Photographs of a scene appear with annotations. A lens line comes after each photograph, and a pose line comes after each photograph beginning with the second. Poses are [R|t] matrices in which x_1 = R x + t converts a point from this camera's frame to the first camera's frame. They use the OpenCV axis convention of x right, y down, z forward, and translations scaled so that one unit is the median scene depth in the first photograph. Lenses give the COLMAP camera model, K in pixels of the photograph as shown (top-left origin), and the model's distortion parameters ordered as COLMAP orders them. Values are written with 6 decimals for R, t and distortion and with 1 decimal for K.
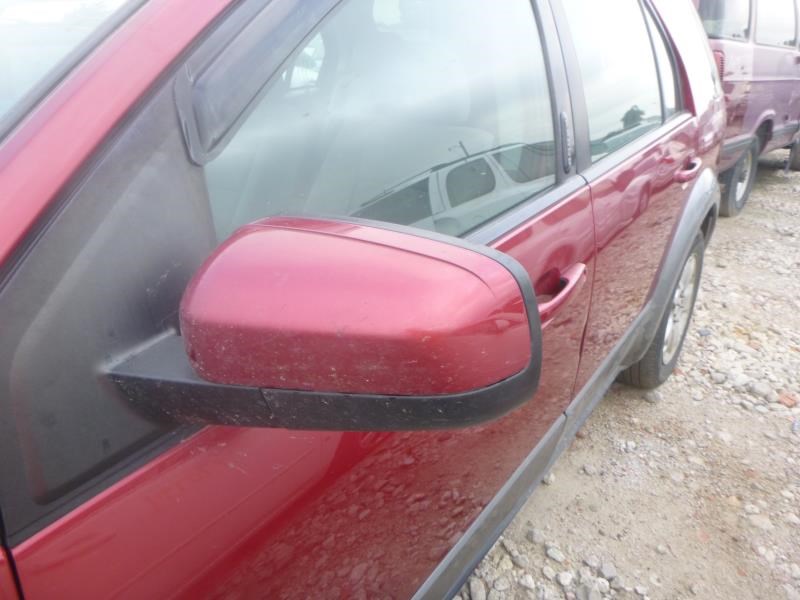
lens RADIAL K [[617.8, 0, 400.0], [0, 617.8, 300.0], [0, 0, 1]] dist [-0.025022, -0.000424]
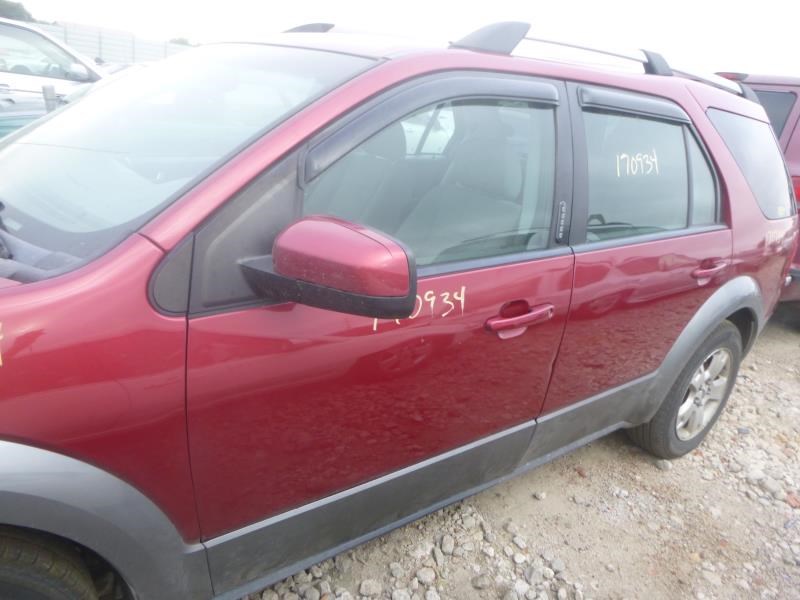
lens RADIAL K [[647.1, 0, 396.7], [0, 647.1, 304.8], [0, 0, 1]] dist [-0.037229, 0.000471]
pose [[0.952651, 0.206778, -0.222931, 0.166721], [-0.227260, 0.971298, -0.070233, 0.074530], [0.202010, 0.117571, 0.972301, -0.311459]]
